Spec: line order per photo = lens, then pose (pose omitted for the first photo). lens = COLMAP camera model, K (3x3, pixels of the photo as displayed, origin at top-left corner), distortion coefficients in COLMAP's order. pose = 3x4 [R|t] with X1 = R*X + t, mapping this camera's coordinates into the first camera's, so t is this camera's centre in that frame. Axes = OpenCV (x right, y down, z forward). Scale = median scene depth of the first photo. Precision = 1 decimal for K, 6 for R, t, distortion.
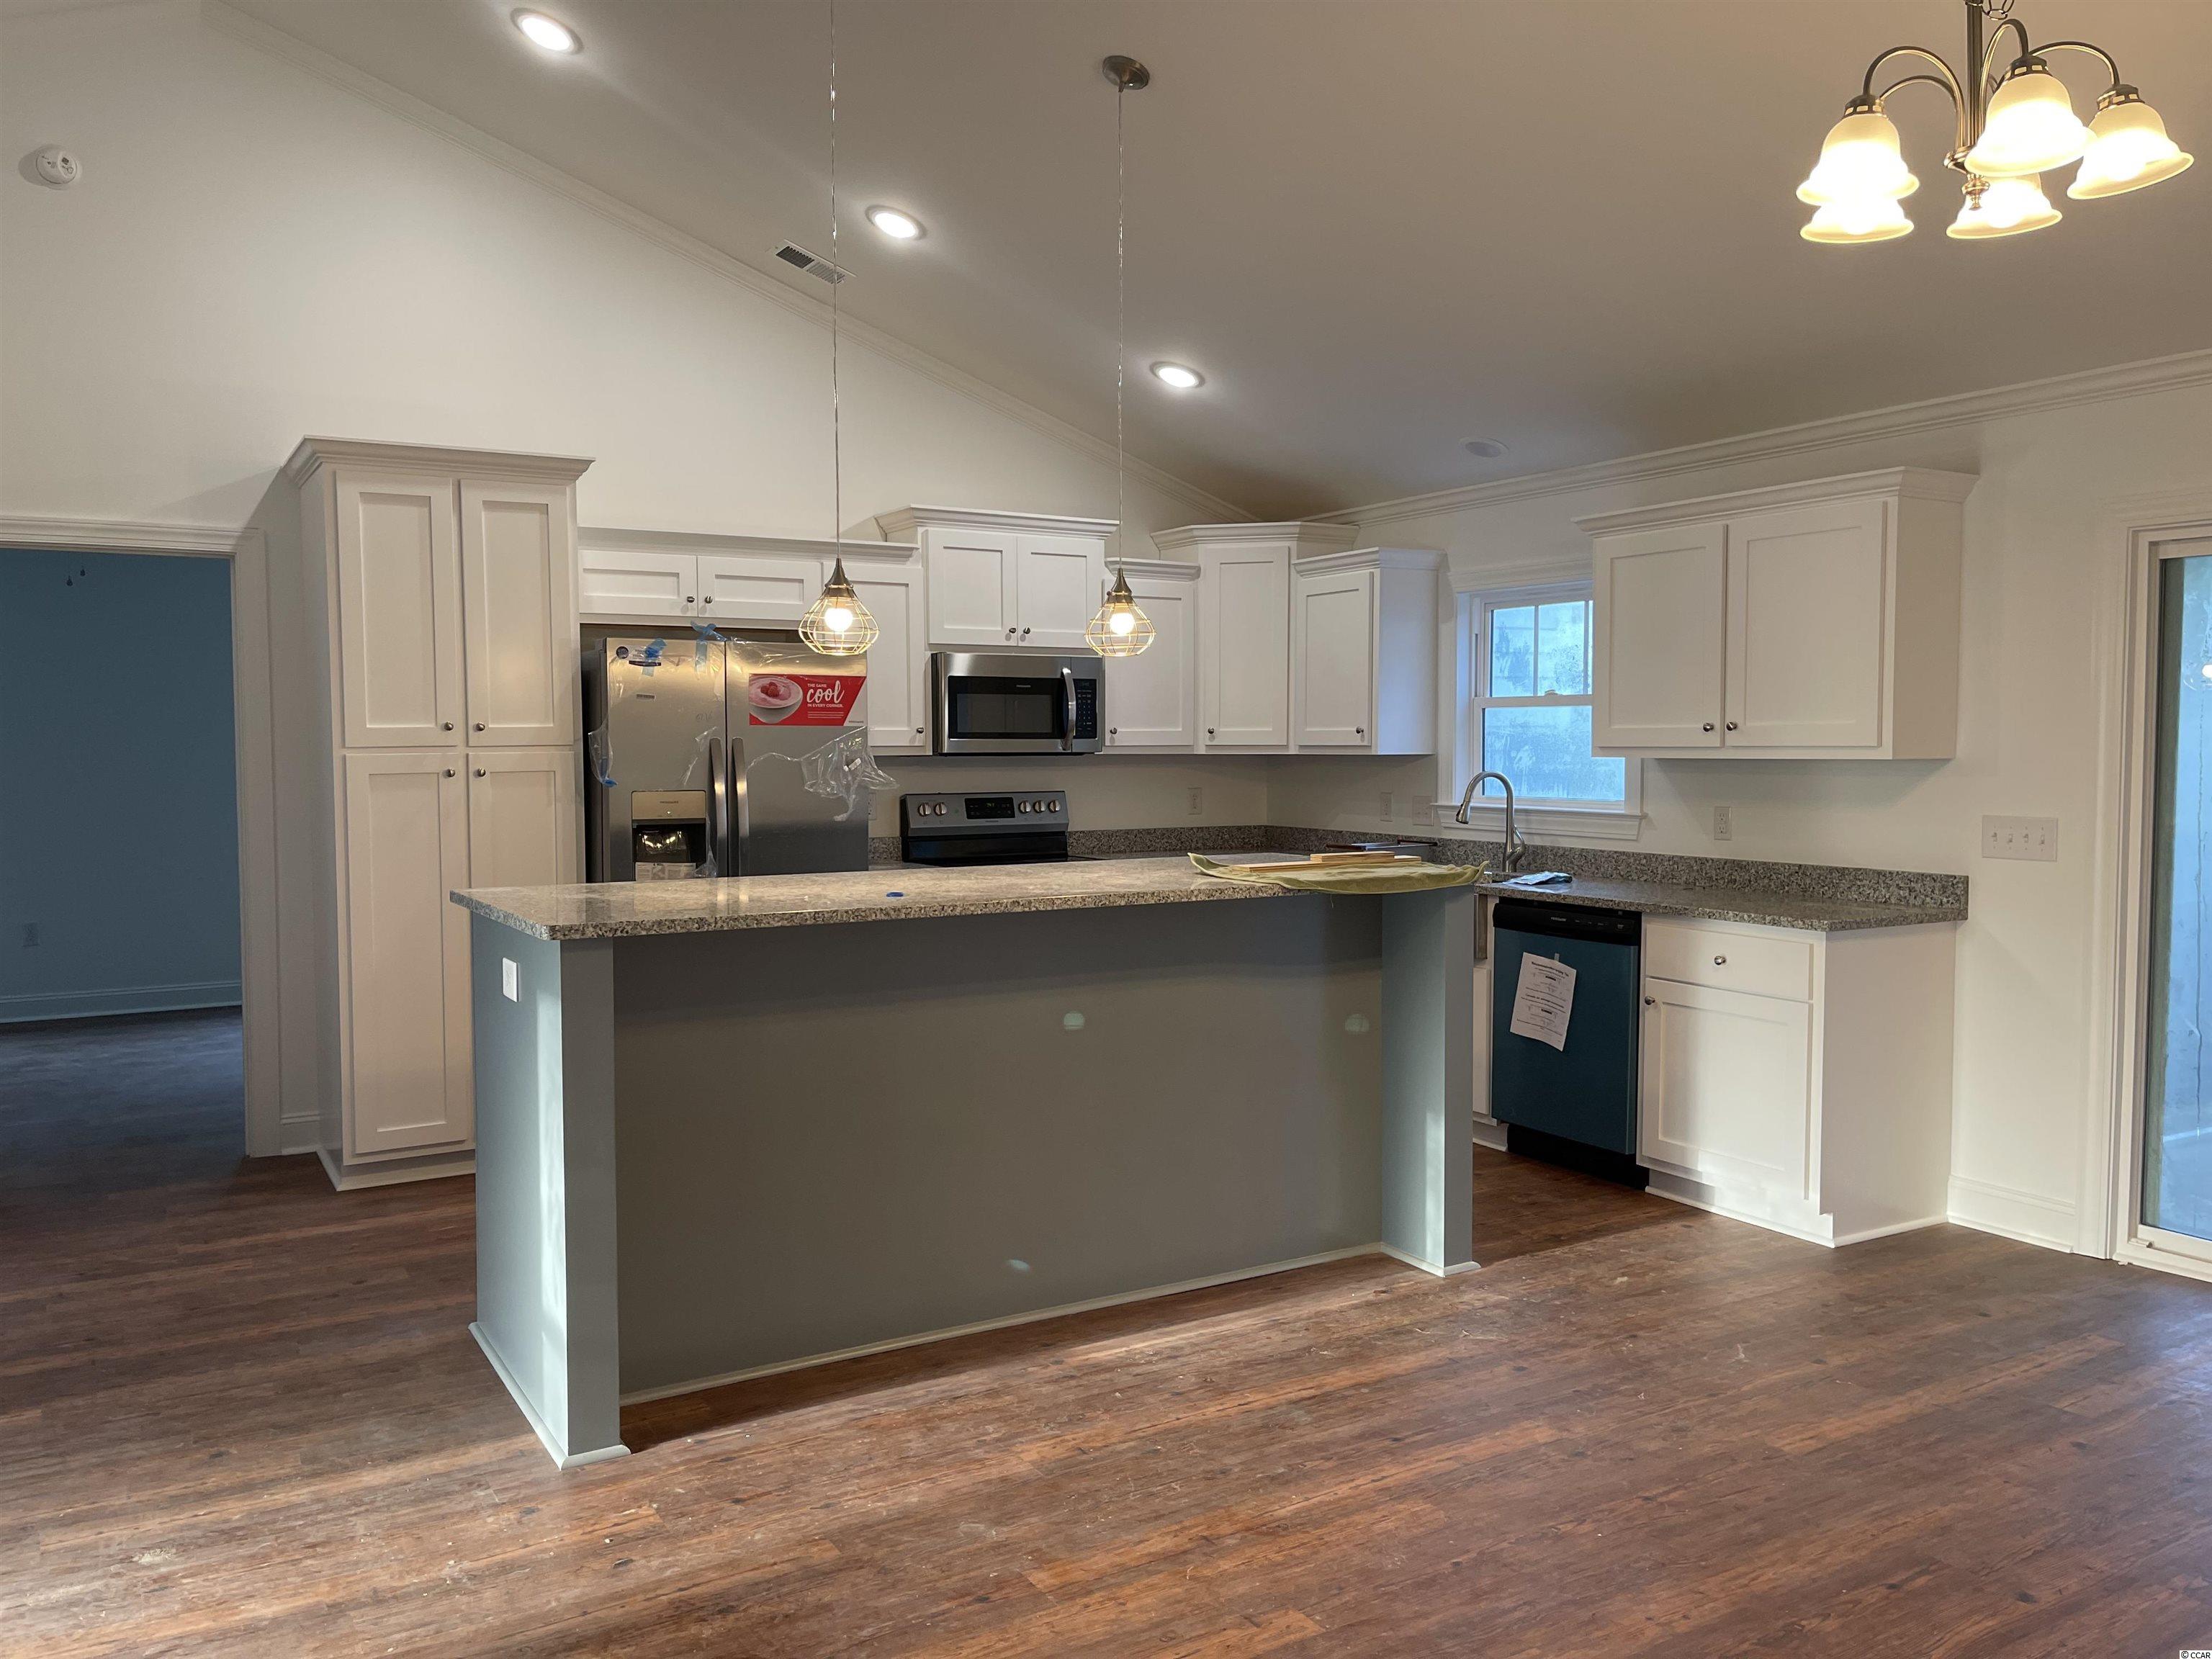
lens RADIAL K [[1657.5, 0, 1107.4], [0, 1657.5, 827.1], [0, 0, 1]] dist [0.041066, -0.045286]
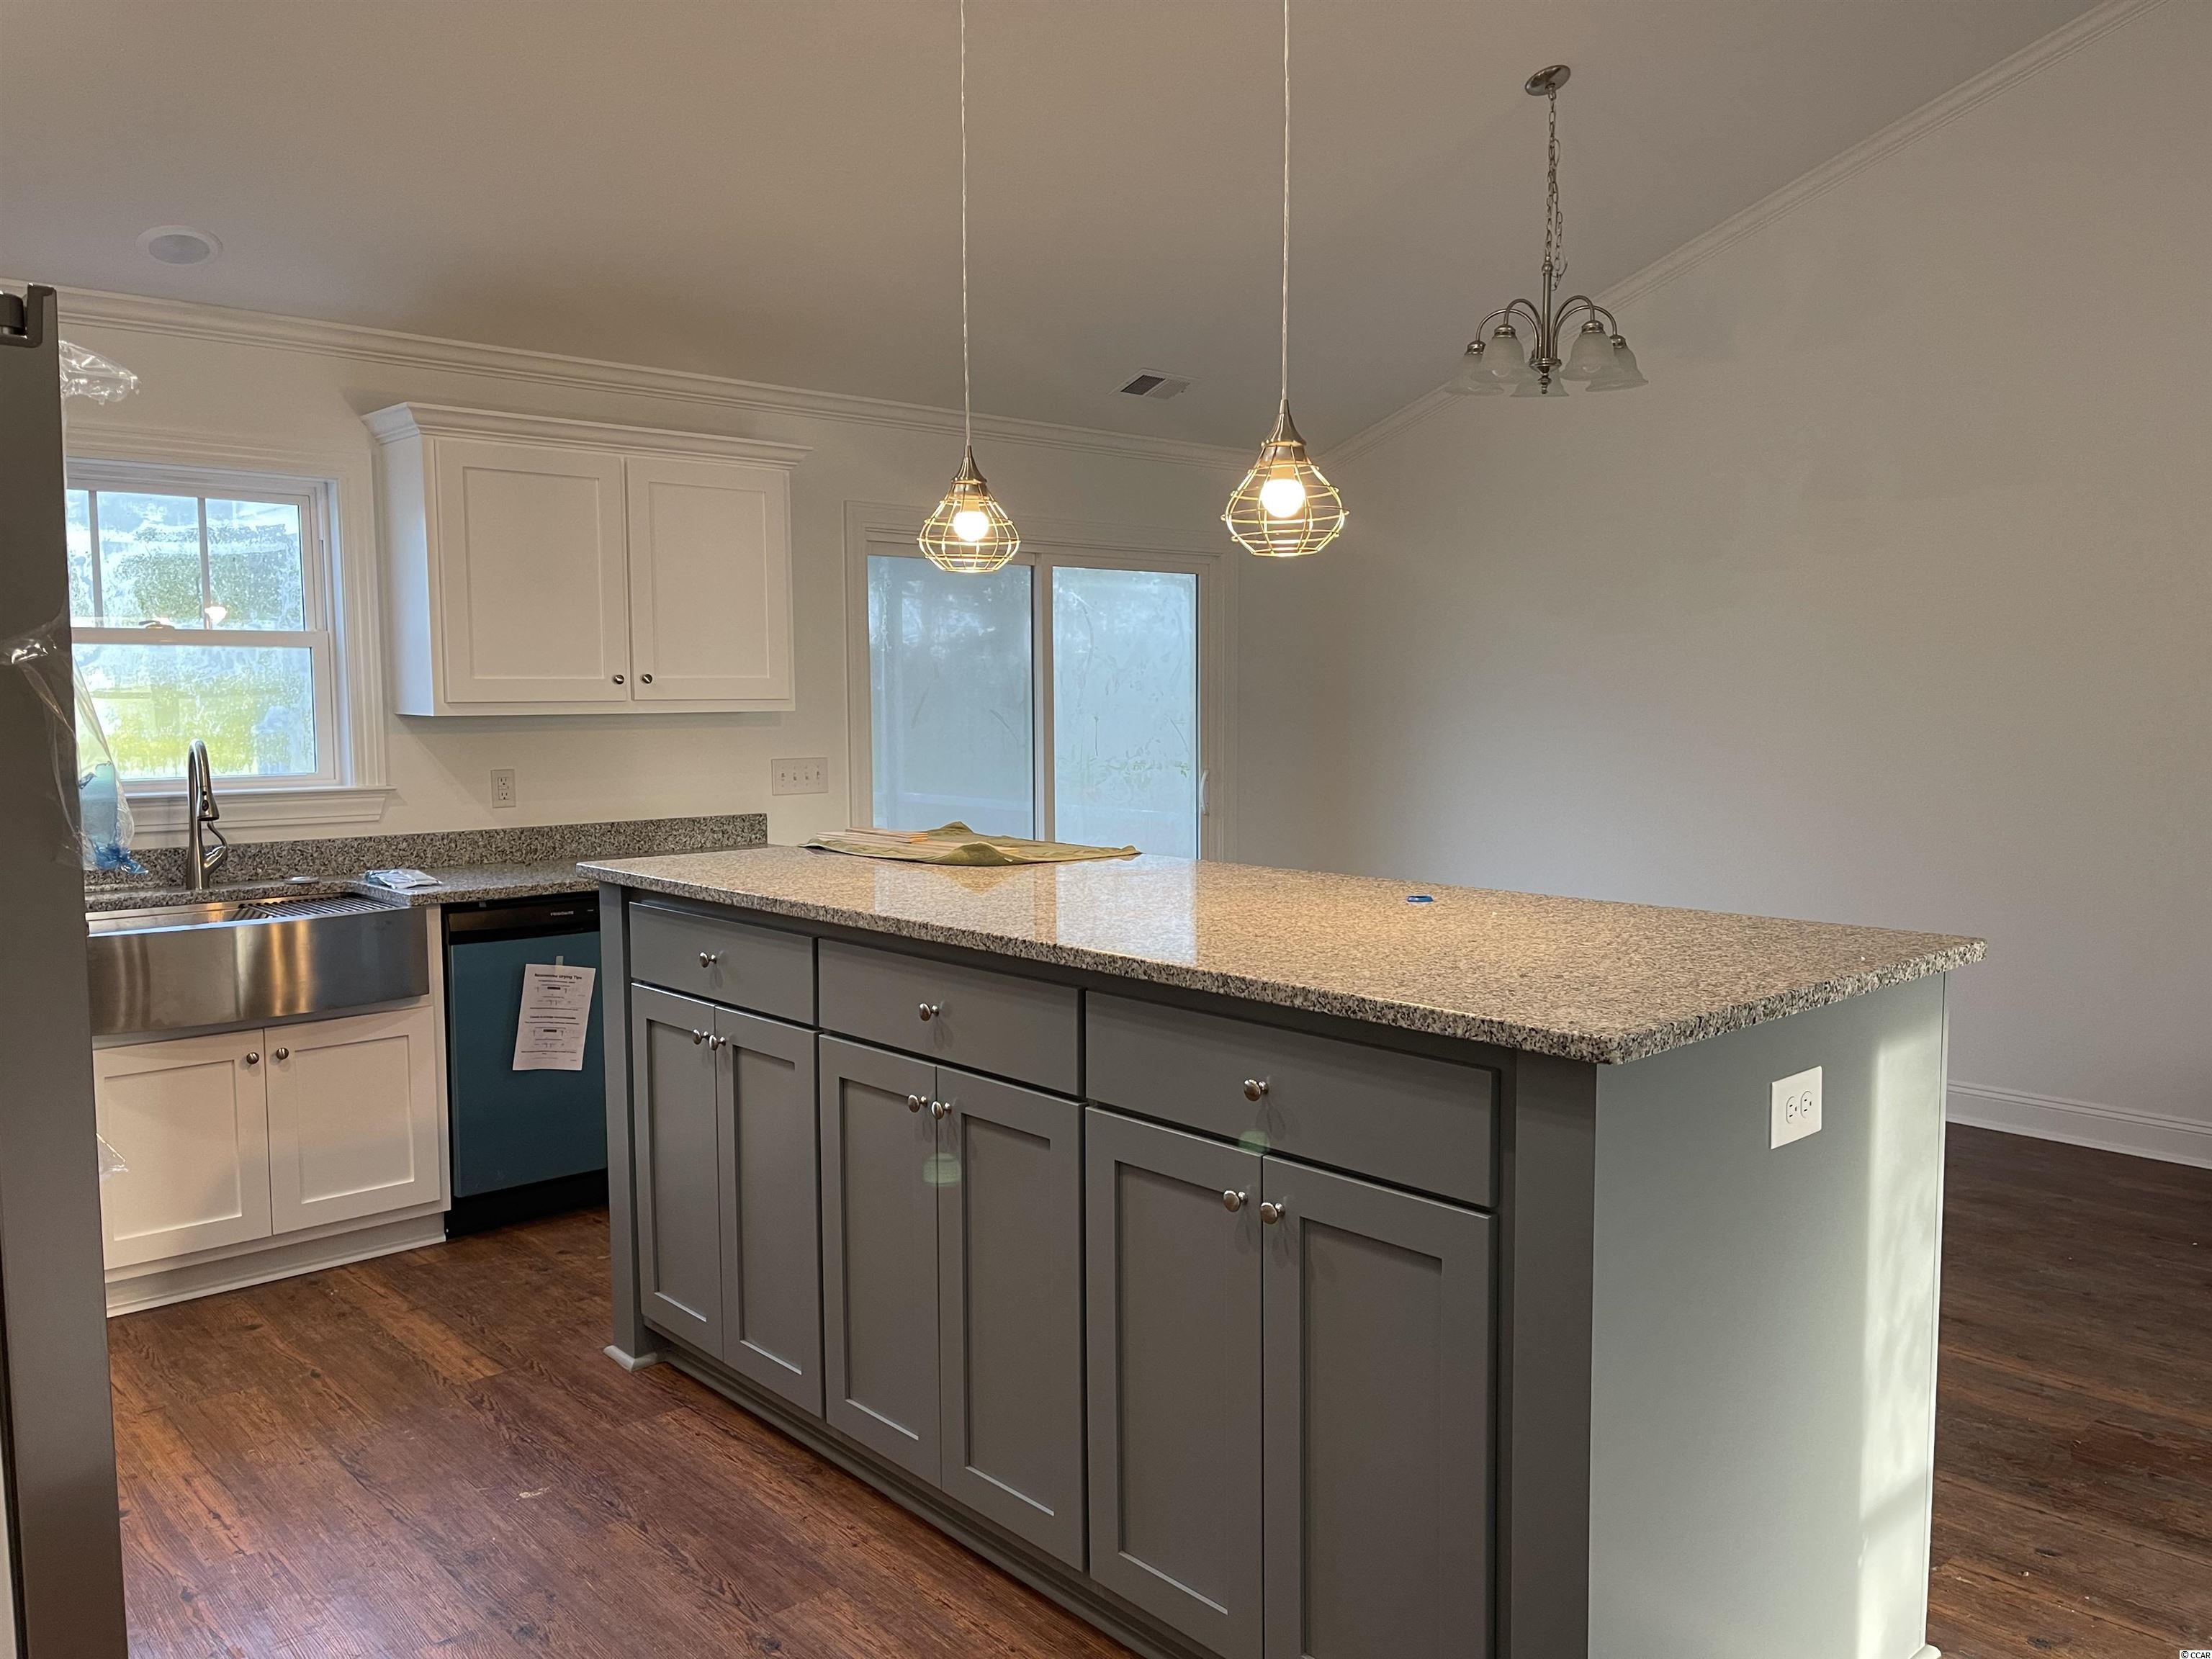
lens RADIAL K [[1657.5, 0, 1110.2], [0, 1657.5, 831.9], [0, 0, 1]] dist [0.041066, -0.045286]
pose [[-0.186988, -0.081092, 0.979009, -0.566642], [0.056350, 0.994061, 0.093102, -0.044508], [-0.980745, 0.072577, -0.181308, 0.869625]]
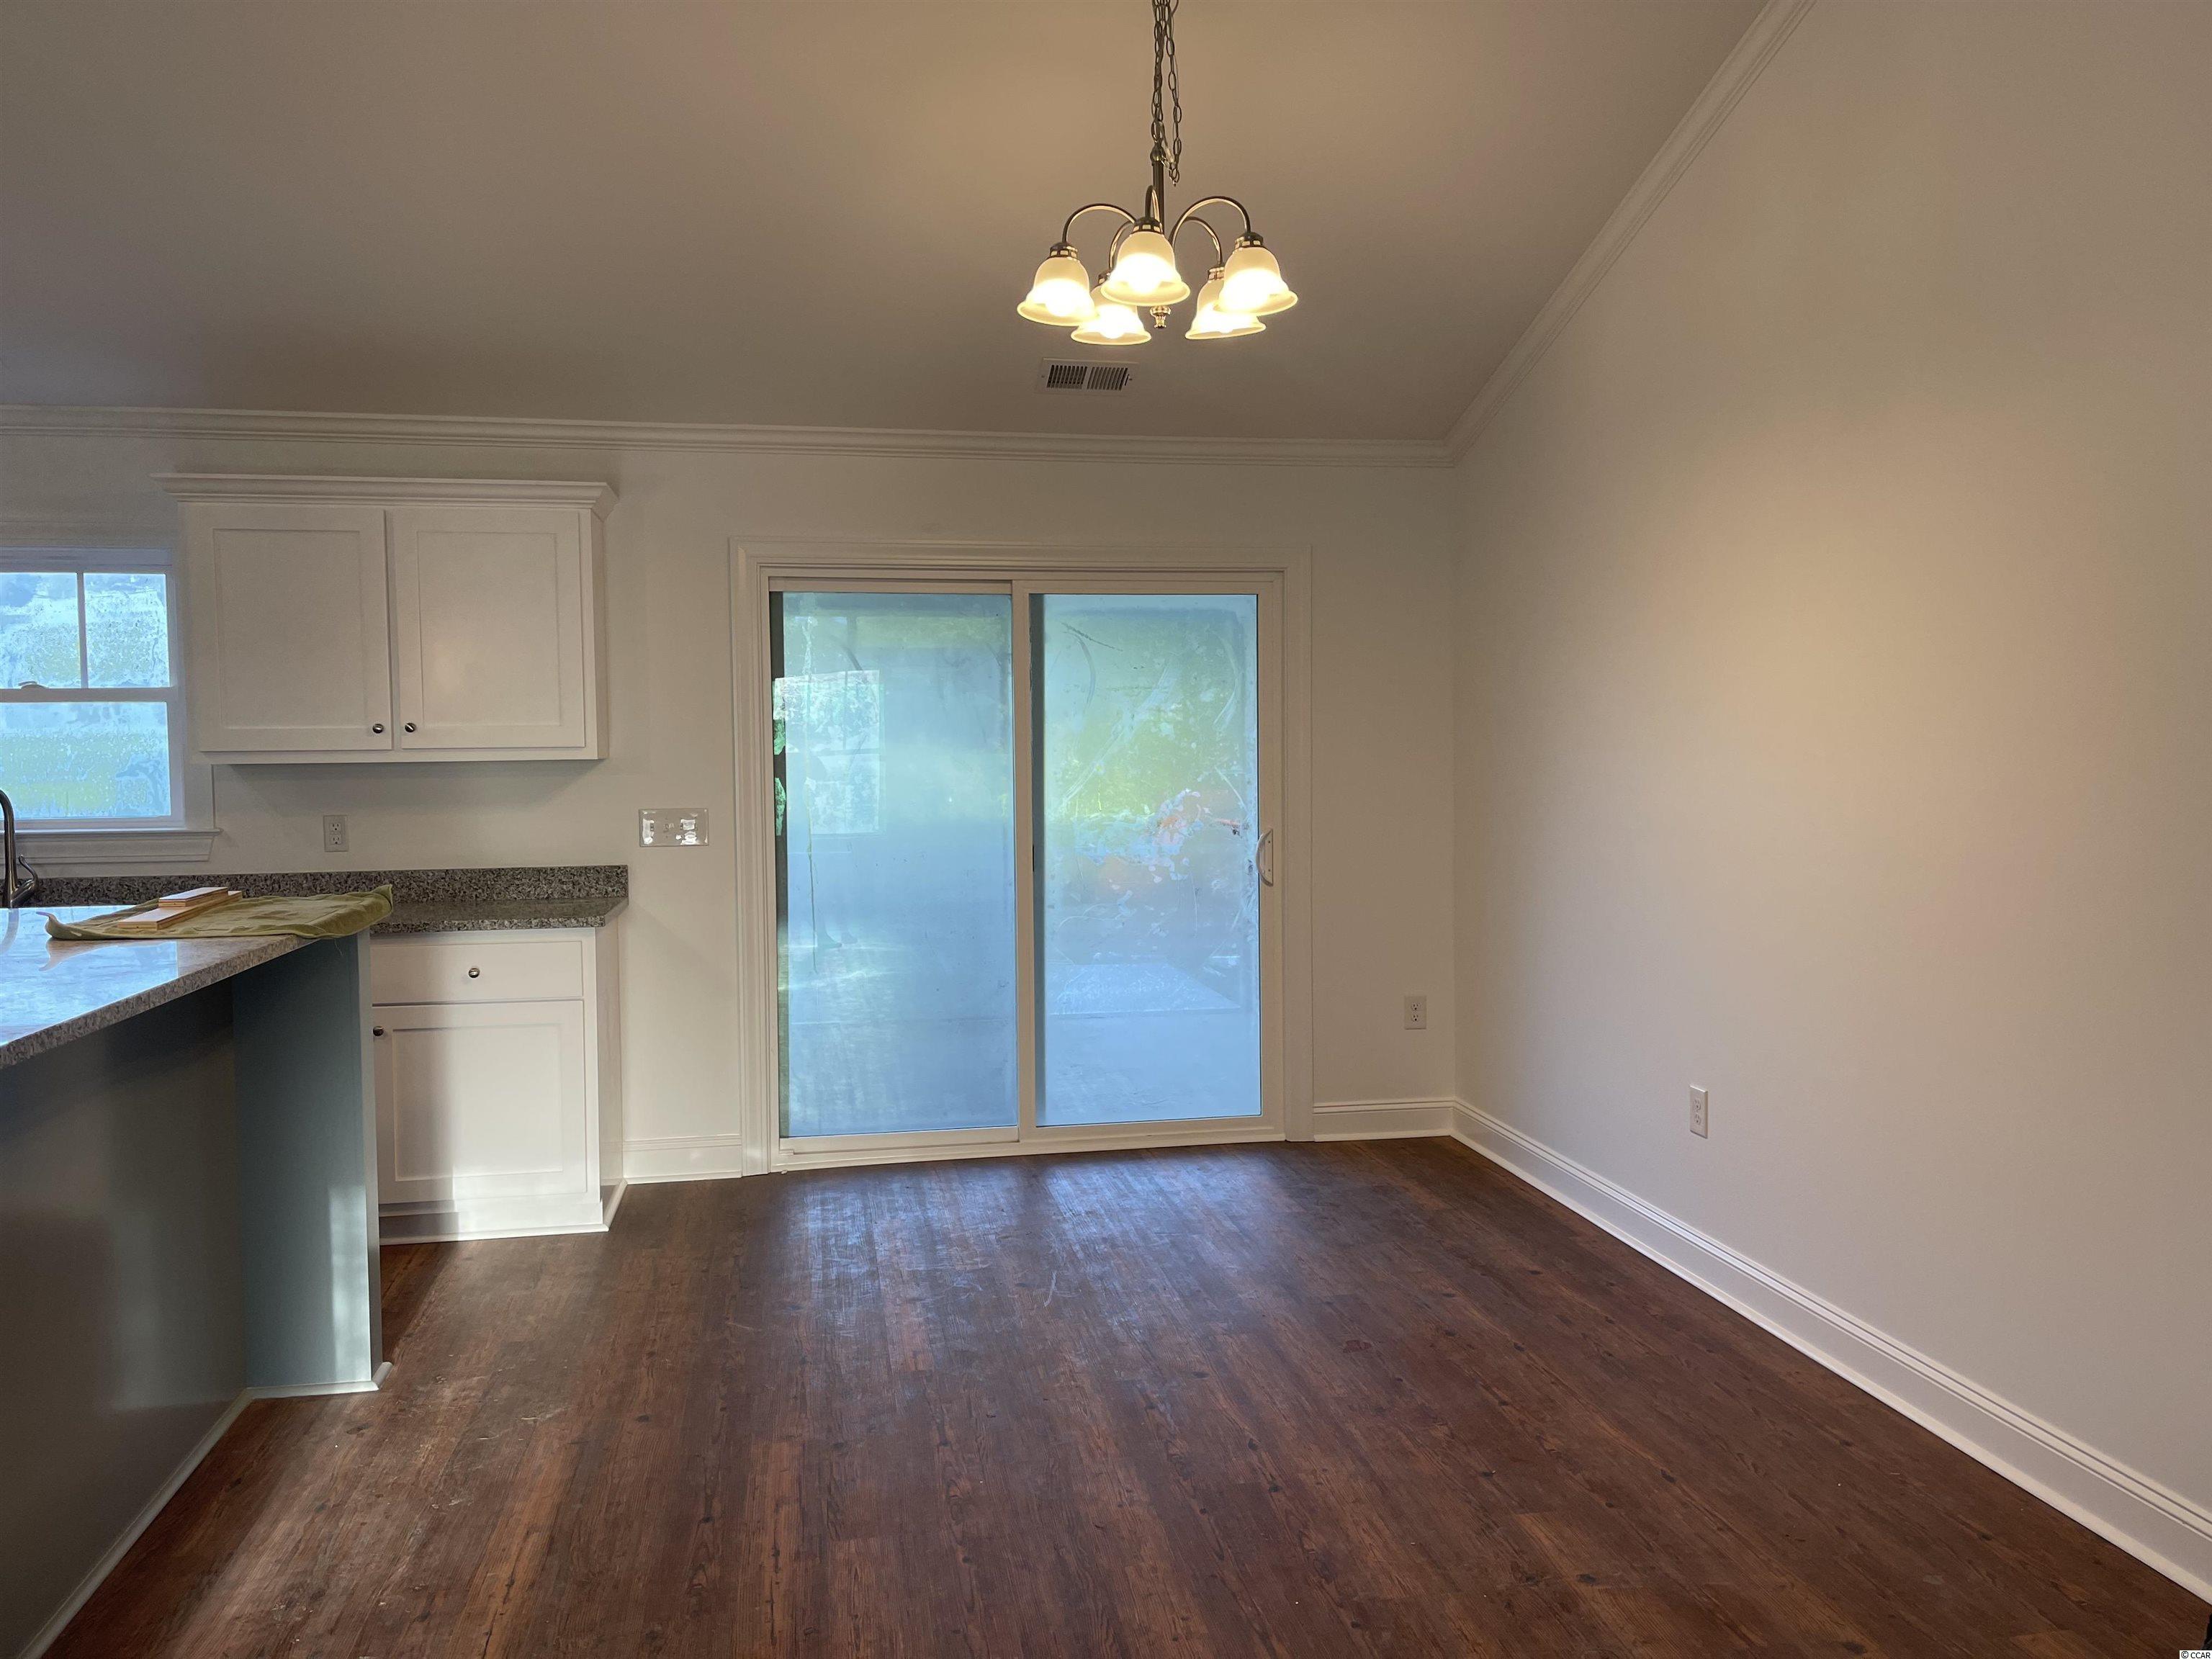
lens RADIAL K [[1657.5, 0, 1113.9], [0, 1657.5, 828.3], [0, 0, 1]] dist [0.041066, -0.045286]
pose [[0.350636, -0.053400, 0.934988, -0.347639], [0.058338, 0.997680, 0.035102, -0.012939], [-0.934693, 0.042238, 0.352937, 0.283442]]
